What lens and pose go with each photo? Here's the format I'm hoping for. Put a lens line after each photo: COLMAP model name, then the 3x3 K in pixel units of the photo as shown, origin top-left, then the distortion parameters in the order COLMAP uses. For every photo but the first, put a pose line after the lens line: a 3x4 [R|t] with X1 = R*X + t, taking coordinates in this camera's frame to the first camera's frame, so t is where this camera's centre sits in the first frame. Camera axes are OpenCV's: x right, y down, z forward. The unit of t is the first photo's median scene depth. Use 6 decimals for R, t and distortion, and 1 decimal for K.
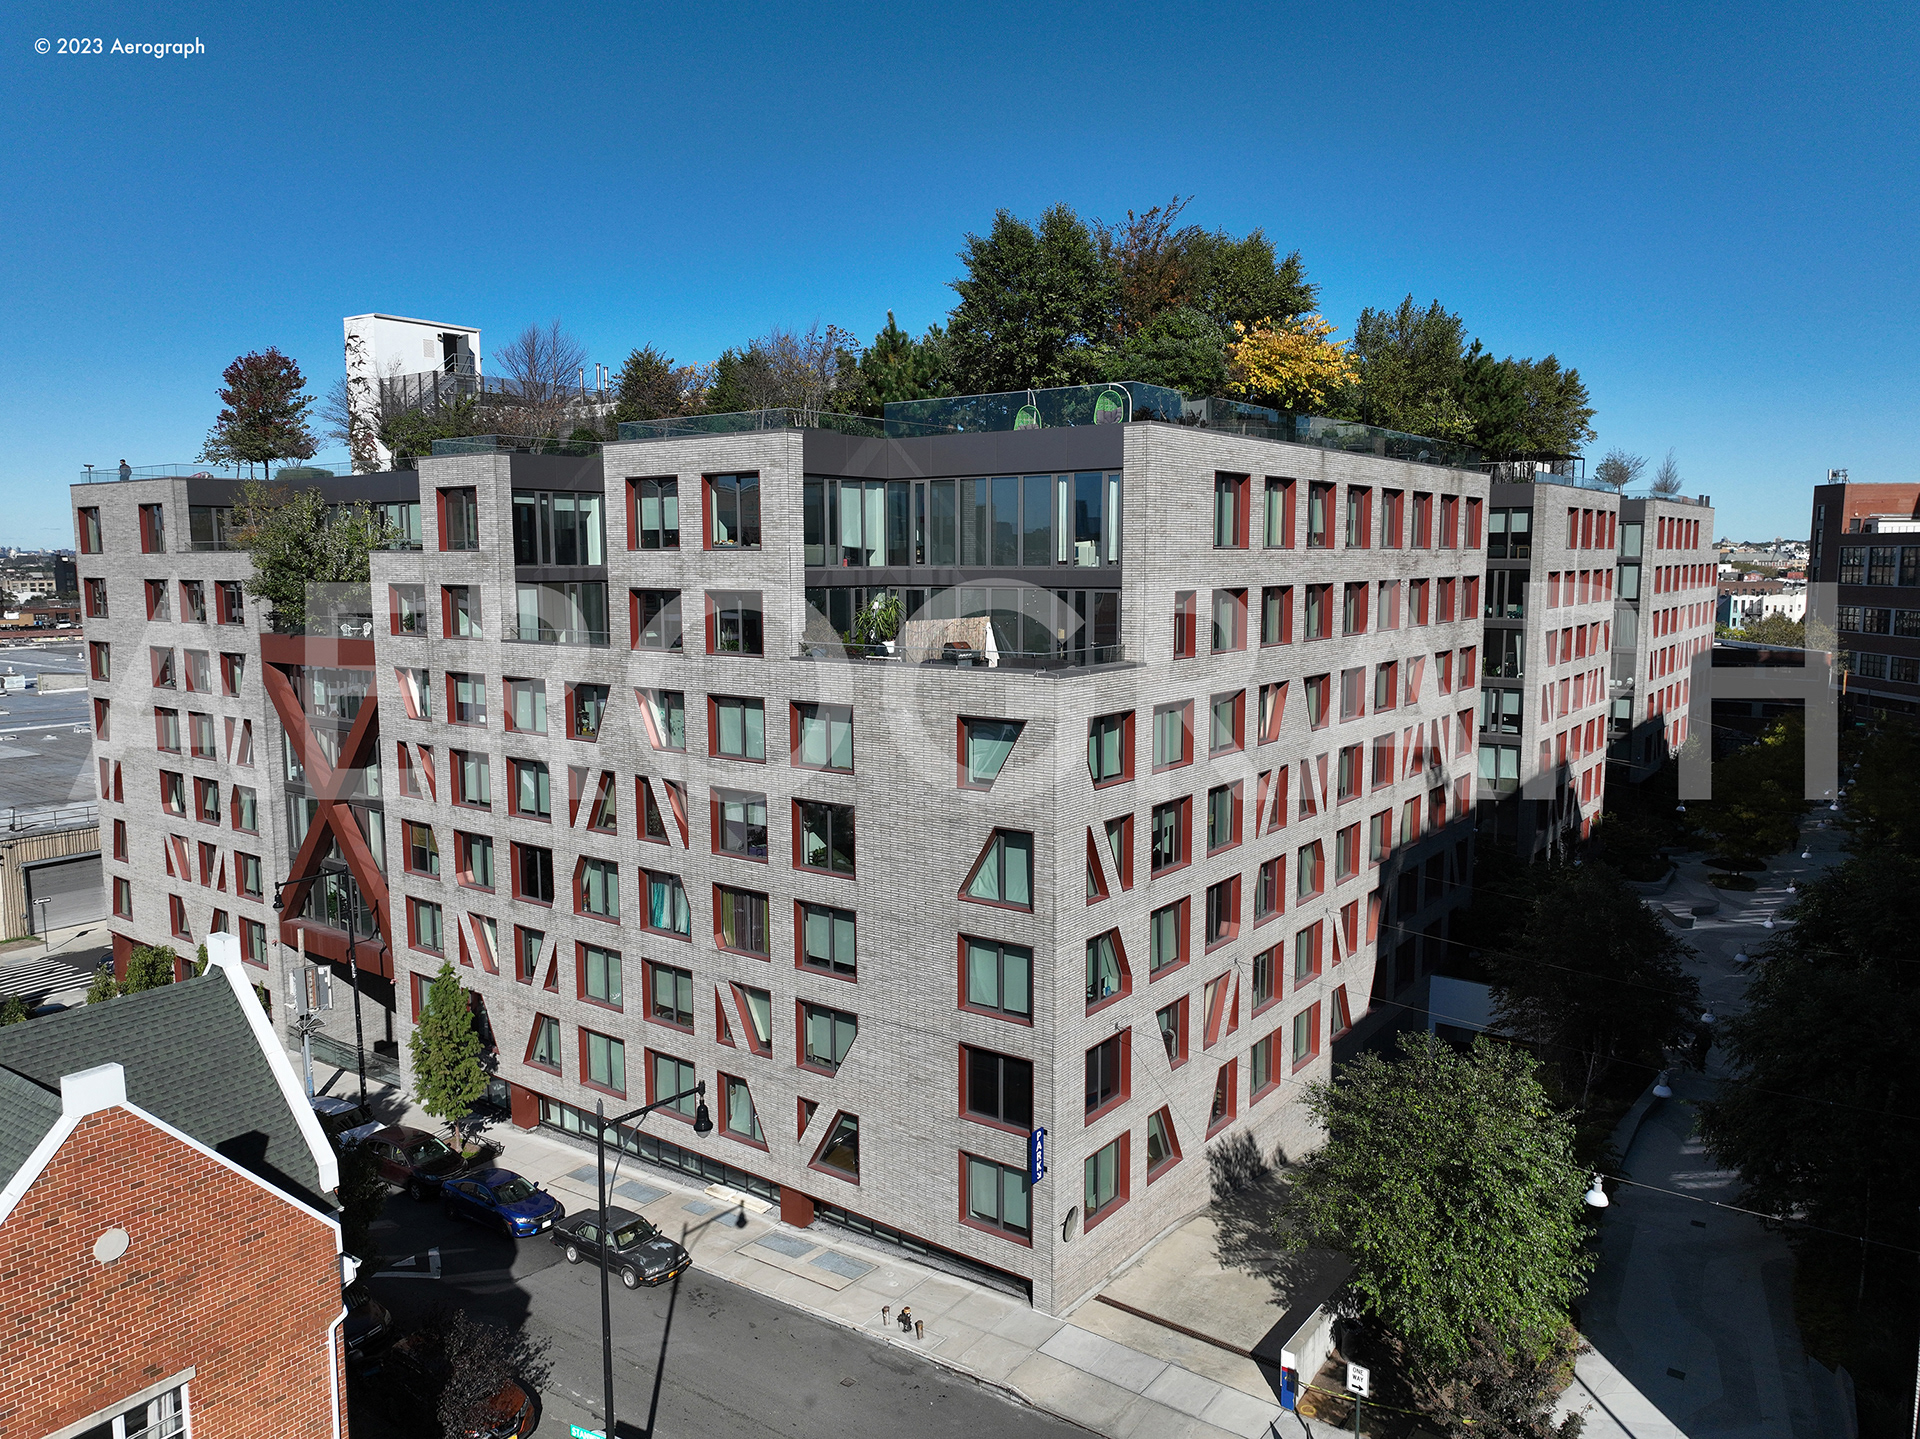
lens RADIAL K [[1351.8, 0, 961.6], [0, 1351.8, 718.4], [0, 0, 1]] dist [-0.001654, 0.020743]
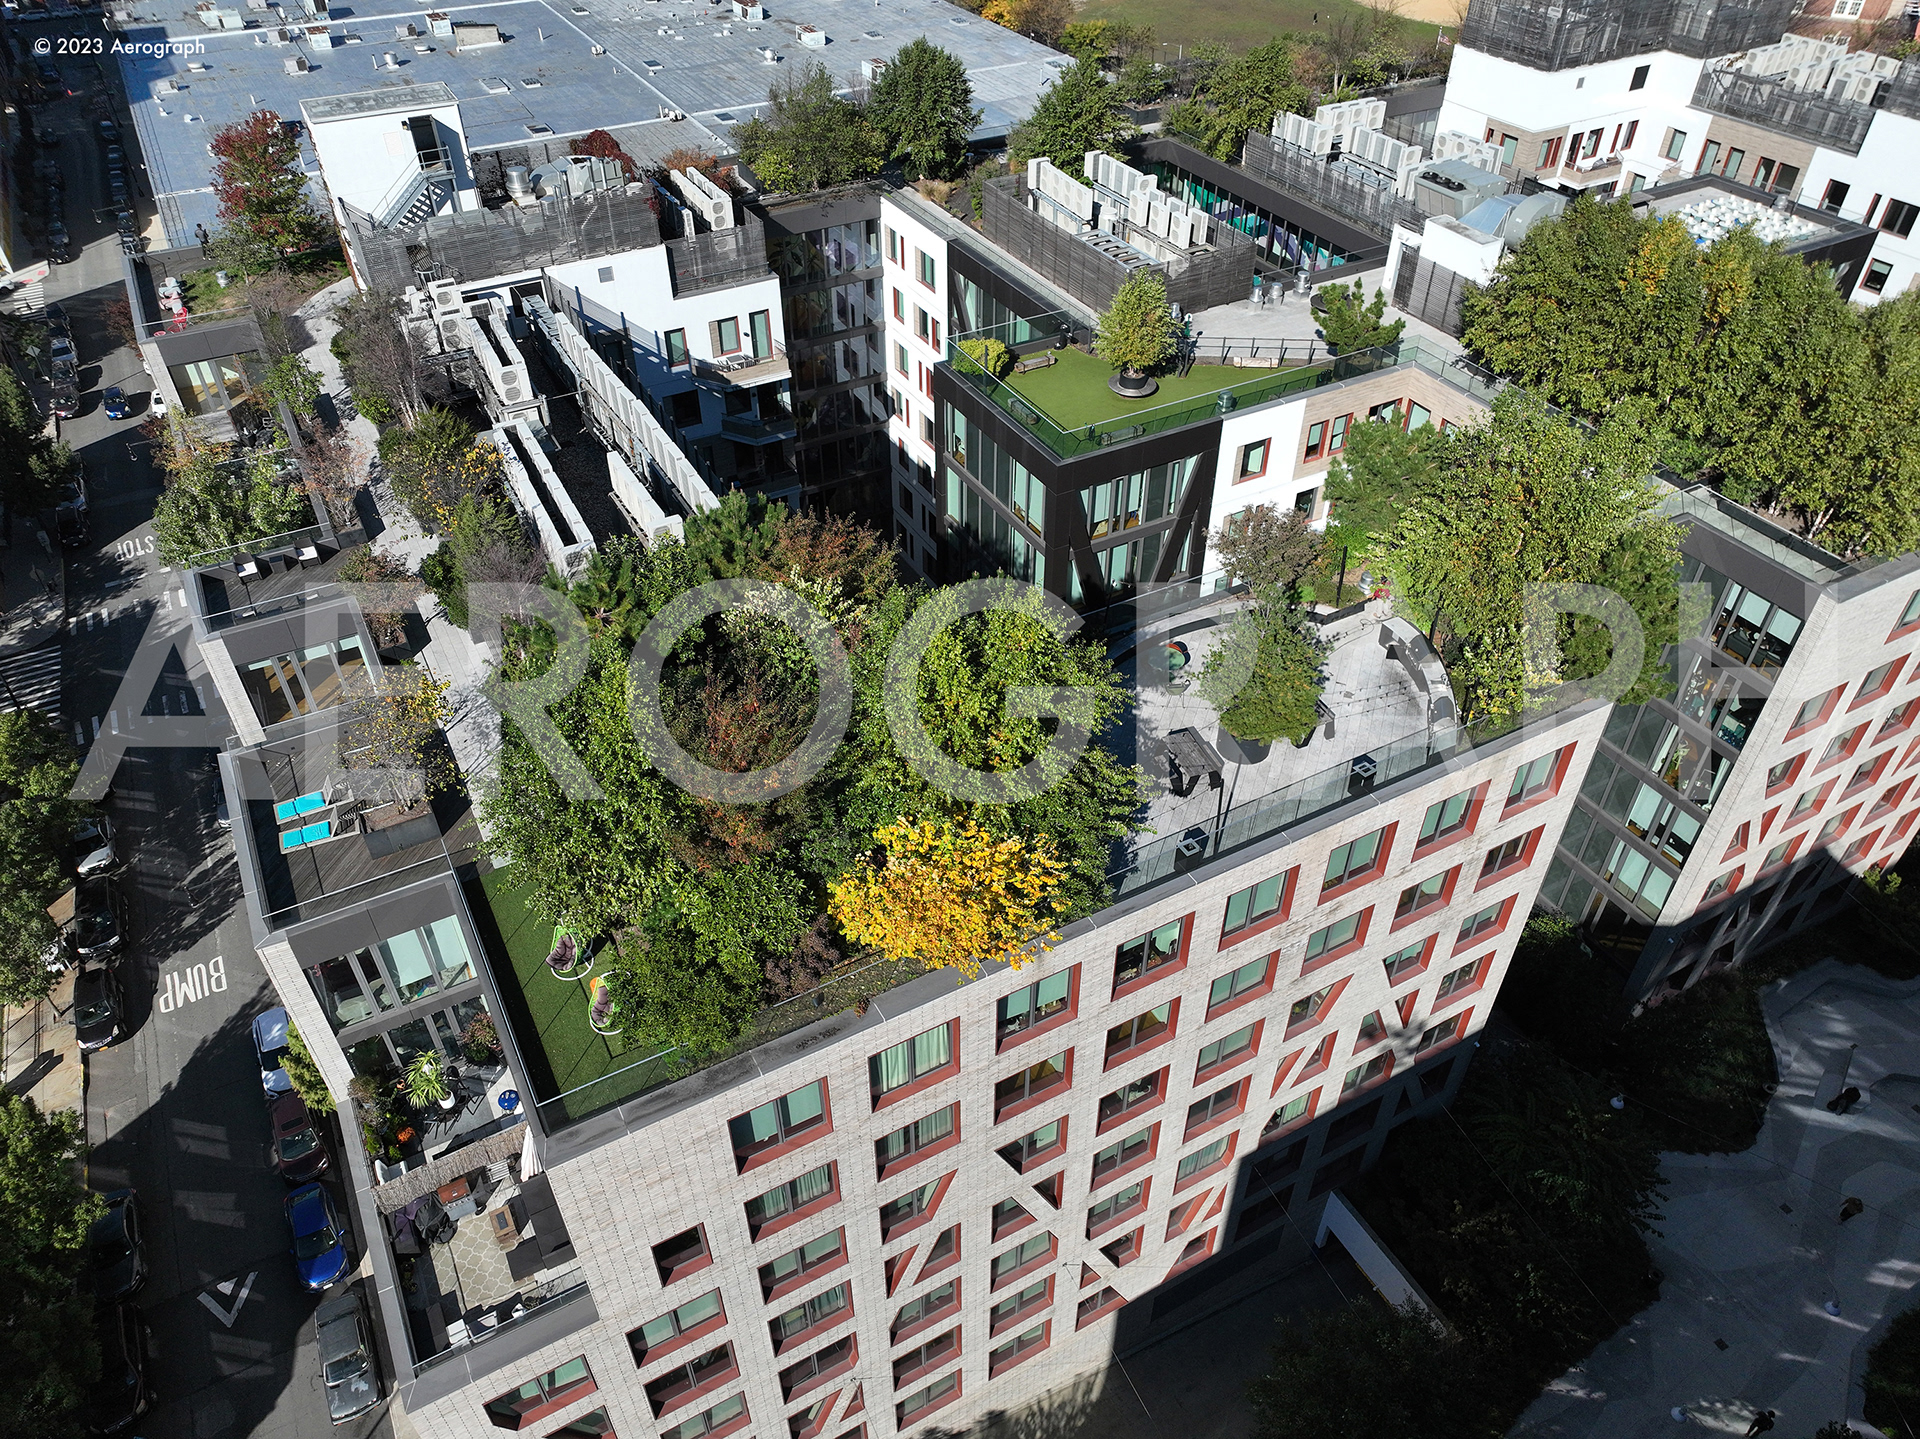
lens RADIAL K [[1351.8, 0, 965.8], [0, 1351.8, 711.8], [0, 0, 1]] dist [-0.001654, 0.020743]
pose [[0.910052, 0.268407, -0.315853, 0.433199], [-0.051259, 0.829048, 0.556823, -0.714358], [0.411312, -0.490548, 0.768235, 0.515053]]
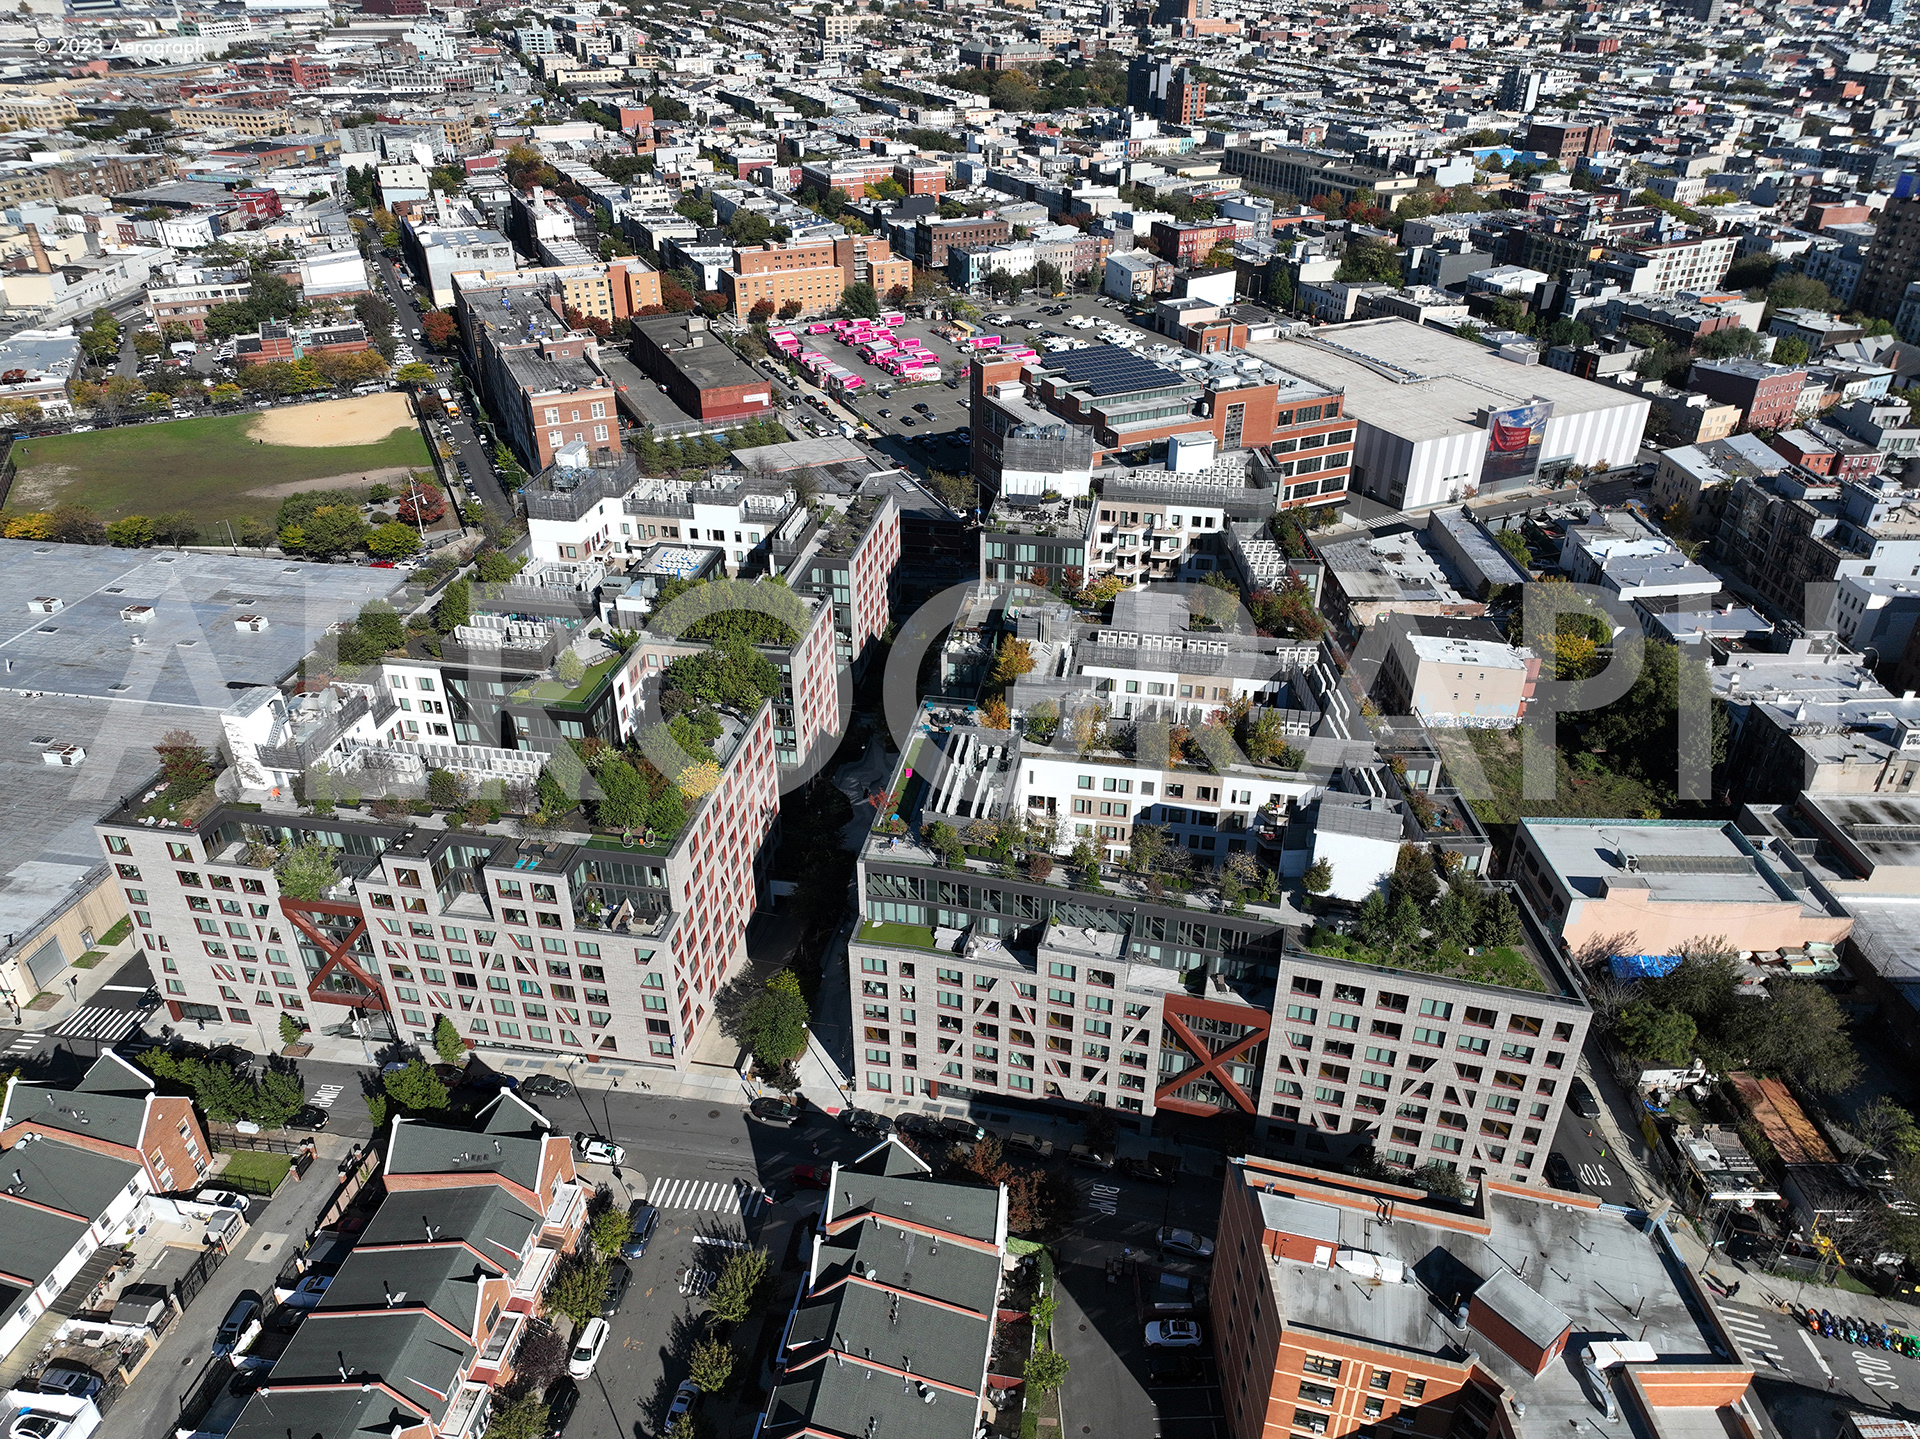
lens RADIAL K [[1351.8, 0, 966.3], [0, 1351.8, 720.4], [0, 0, 1]] dist [-0.001654, 0.020743]
pose [[0.891181, -0.225747, 0.393490, -0.397101], [0.049570, 0.910656, 0.410182, -1.597685], [-0.450931, -0.346041, 0.822750, -1.738141]]
